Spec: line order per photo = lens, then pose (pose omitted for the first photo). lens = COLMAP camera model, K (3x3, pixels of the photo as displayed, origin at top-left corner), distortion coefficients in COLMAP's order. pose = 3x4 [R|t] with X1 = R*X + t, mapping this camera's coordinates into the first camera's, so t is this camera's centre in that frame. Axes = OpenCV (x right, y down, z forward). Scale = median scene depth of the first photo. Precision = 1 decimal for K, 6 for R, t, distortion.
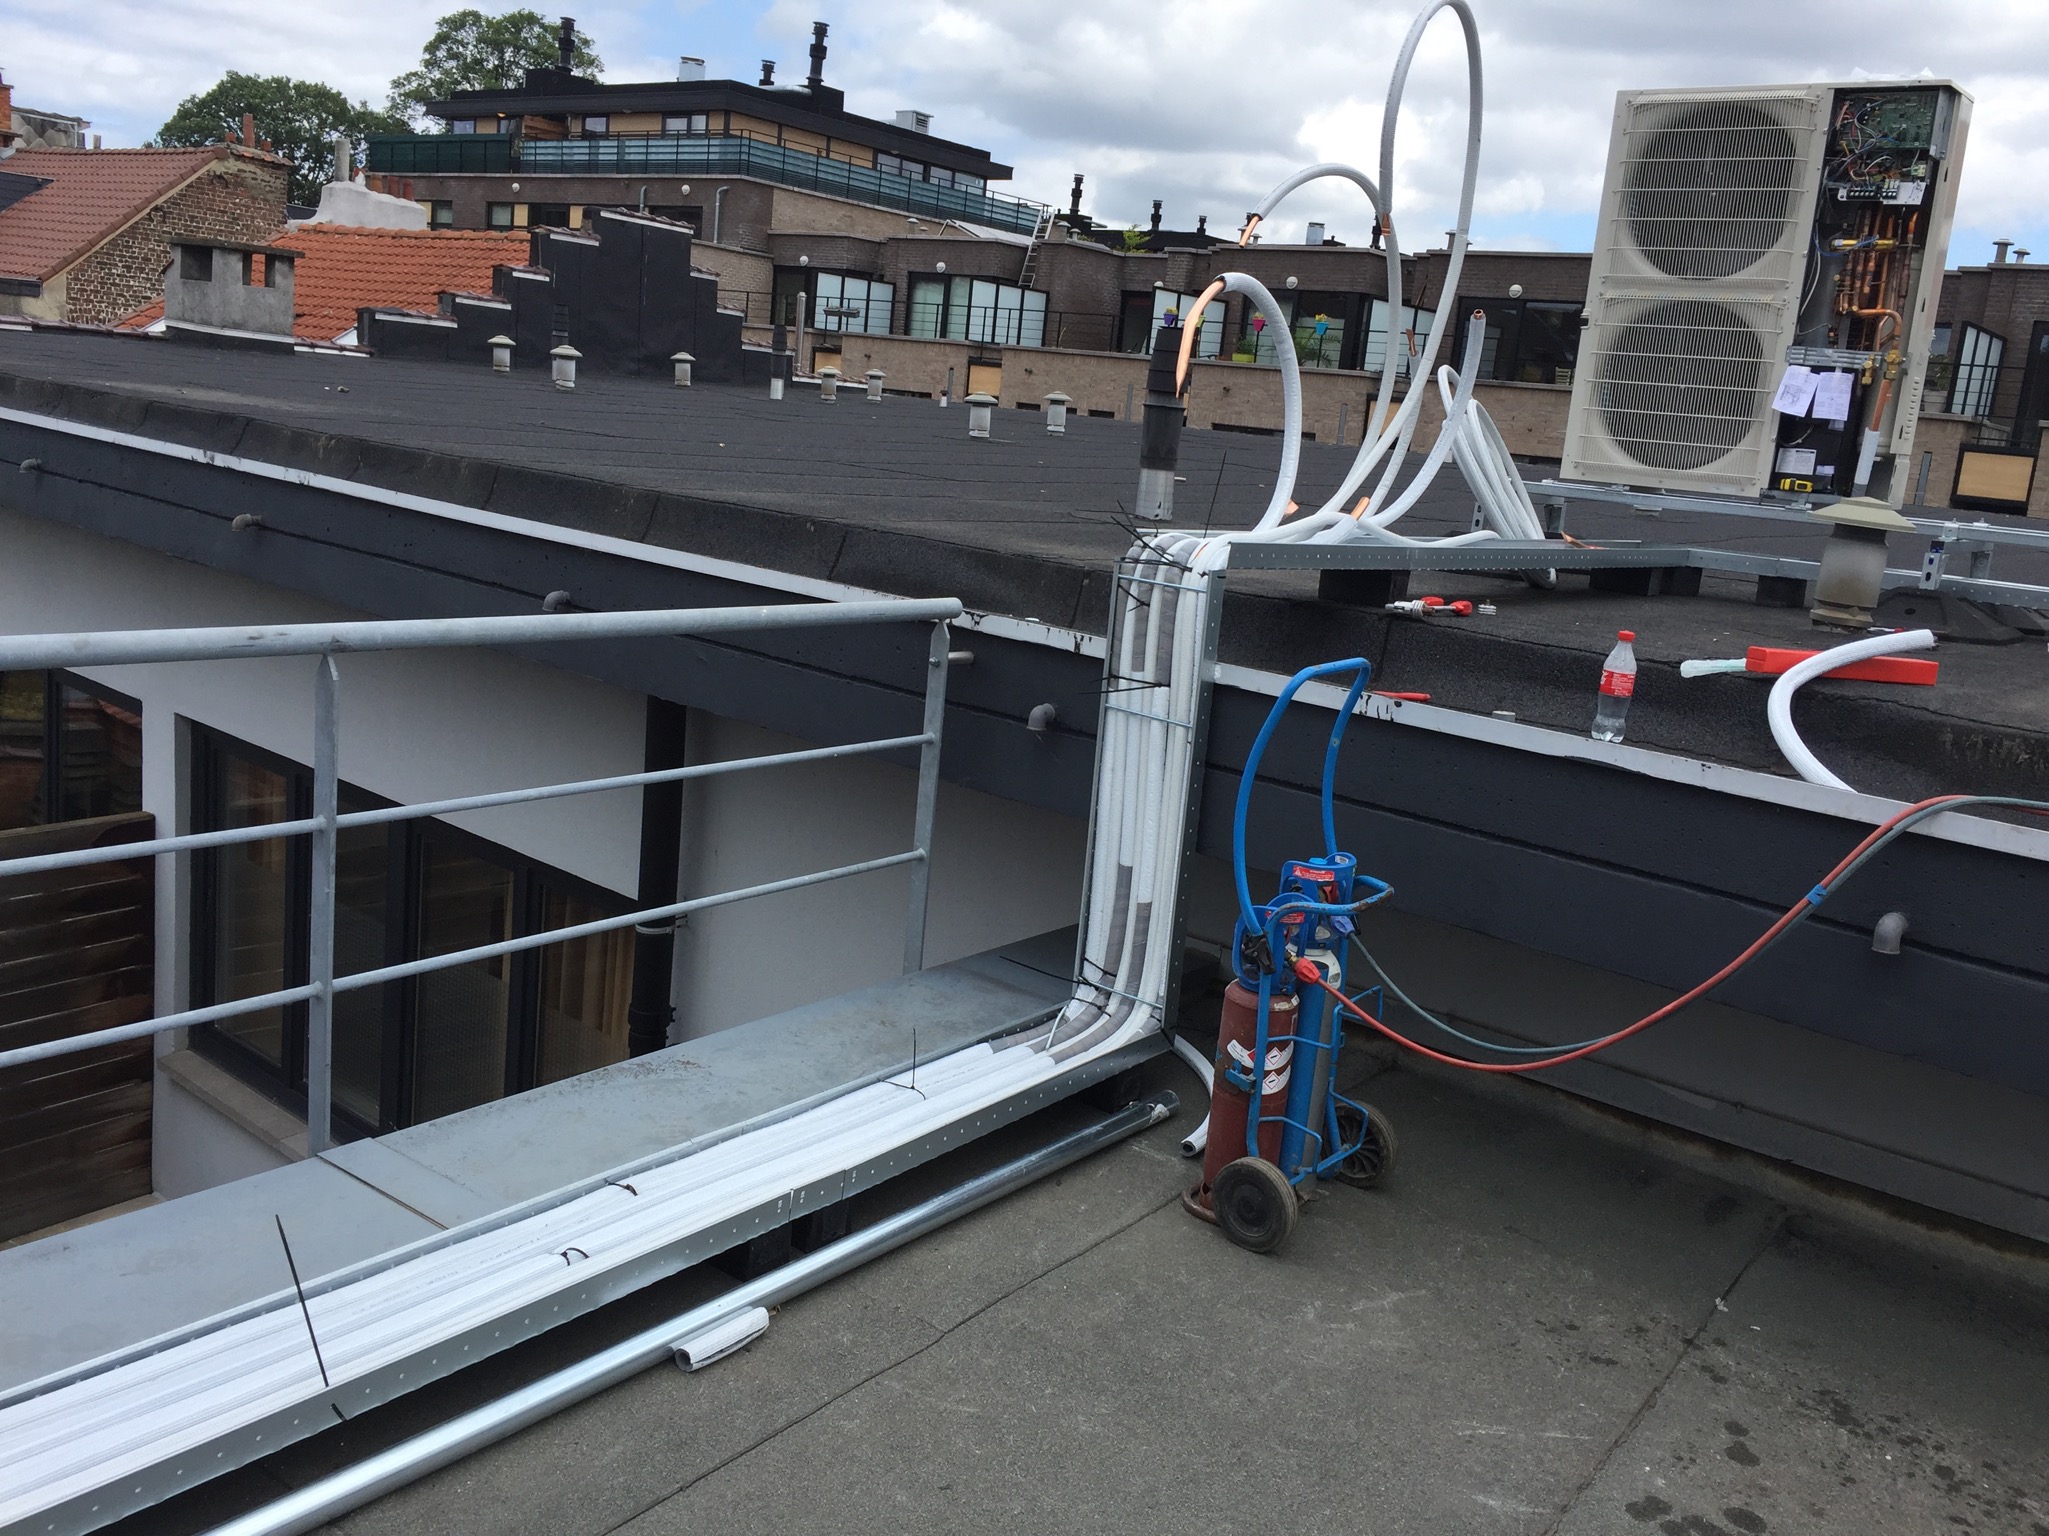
lens RADIAL K [[1776.6, 0, 1032.2], [0, 1776.6, 723.4], [0, 0, 1]] dist [0.078320, -0.111029]
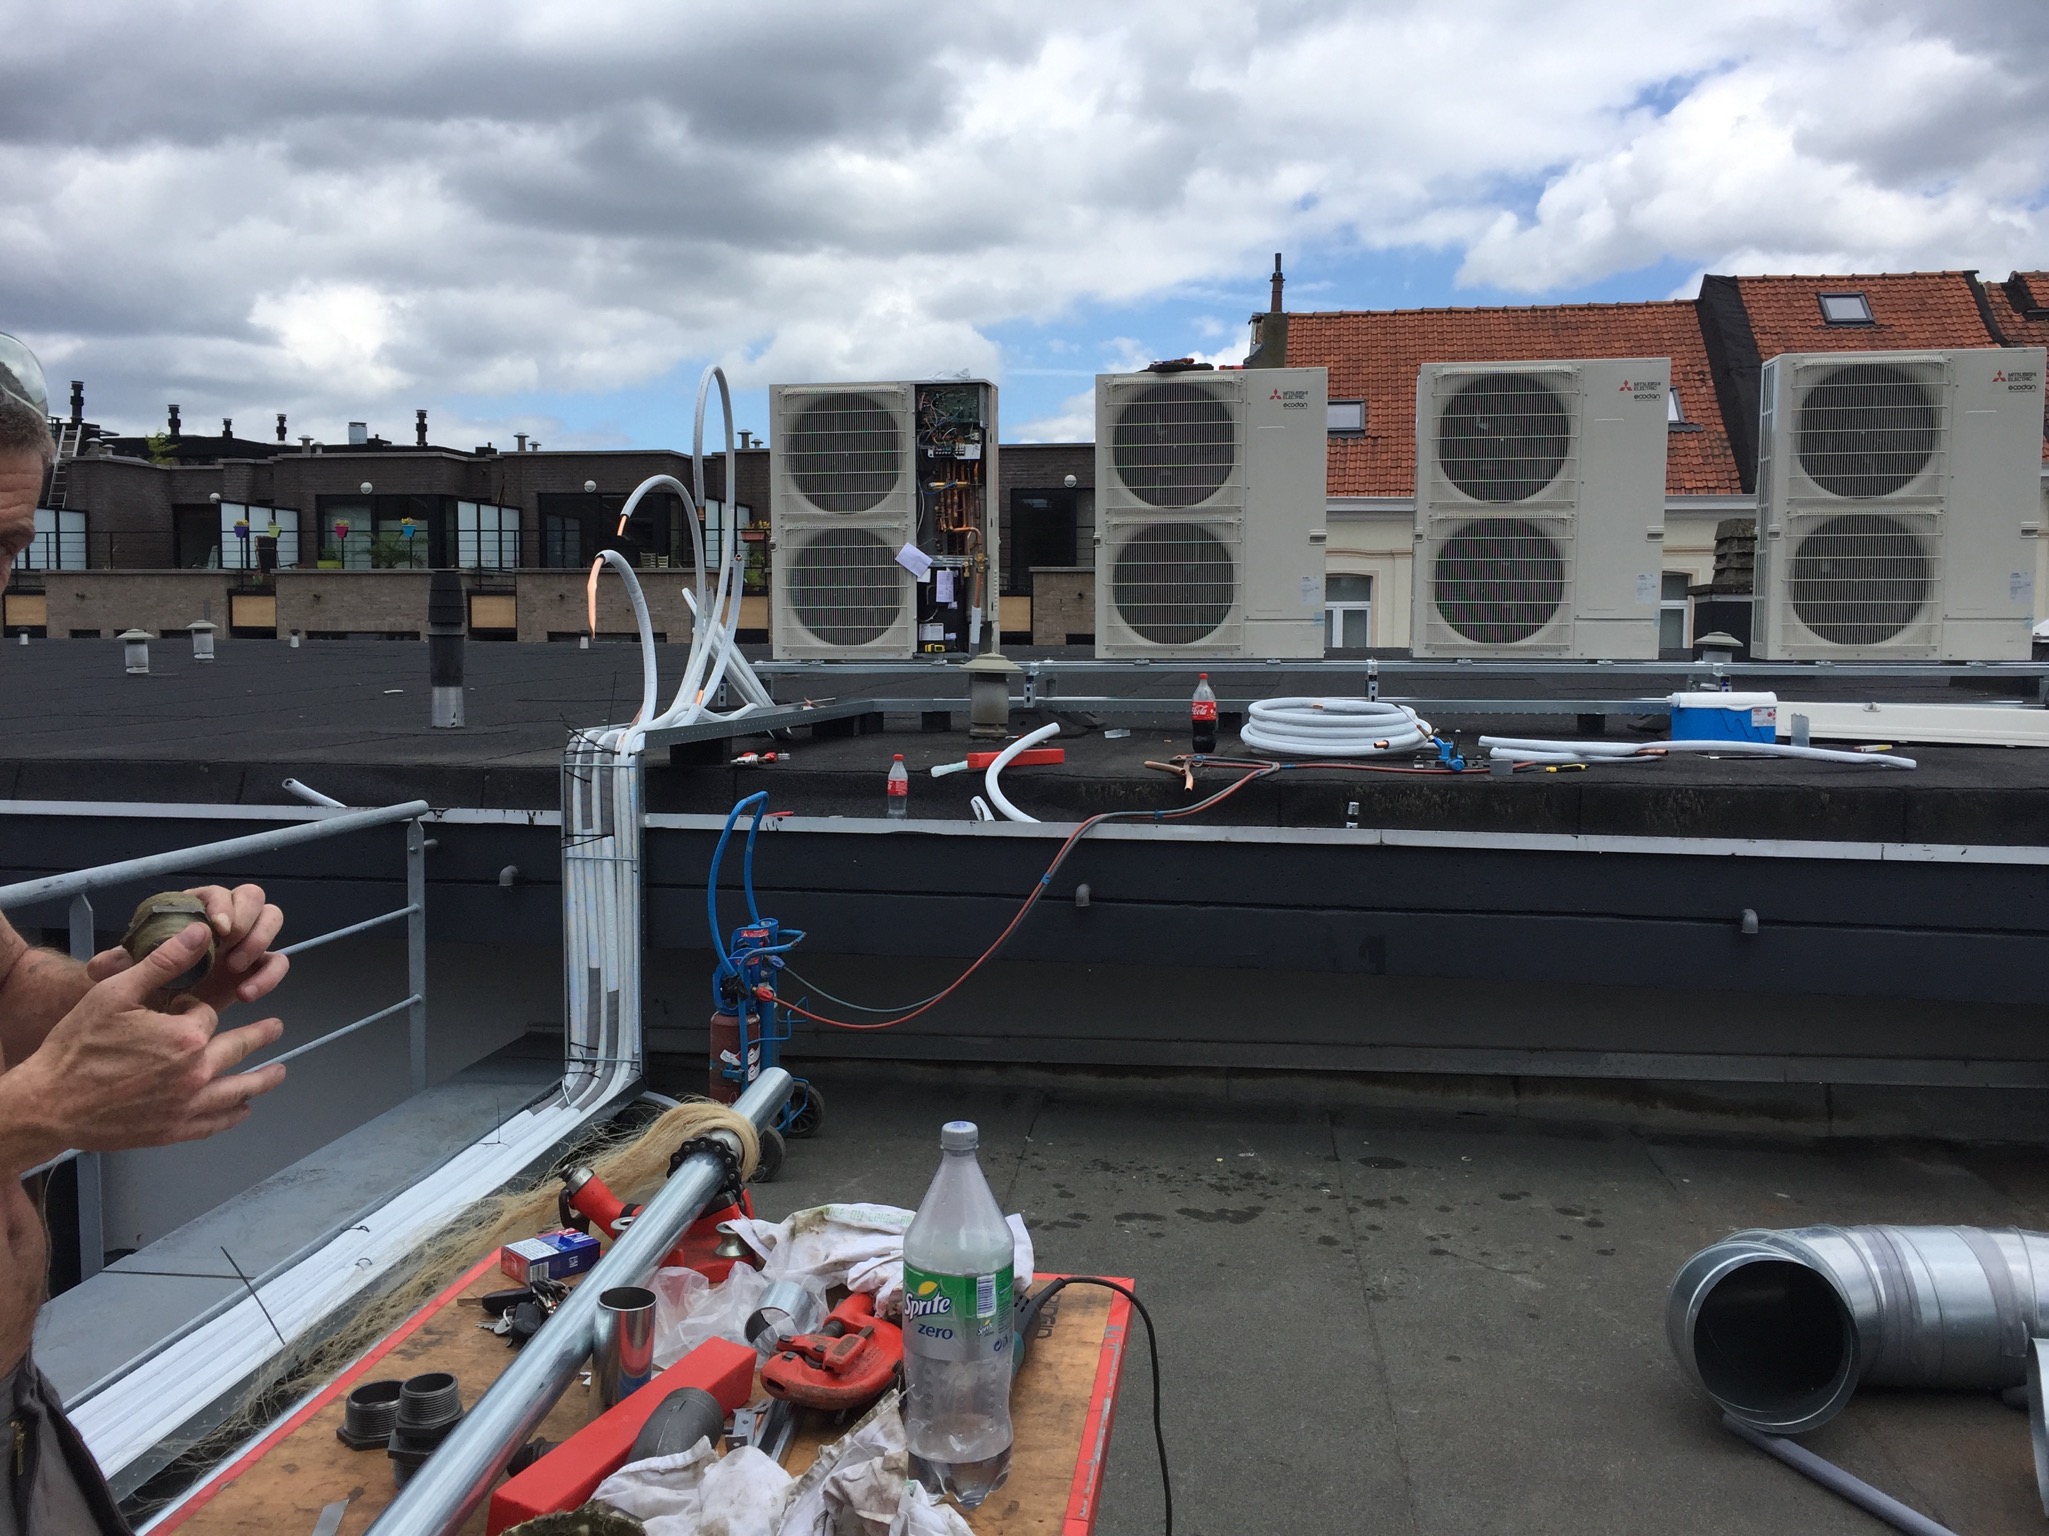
lens RADIAL K [[1727.0, 0, 1024.5], [0, 1727.0, 768.0], [0, 0, 1]] dist [0.063803, -0.091794]
pose [[0.869518, -0.139355, 0.473834, -0.258135], [0.172692, 0.984597, -0.027331, 0.018856], [-0.462727, 0.105593, 0.880190, -0.350187]]
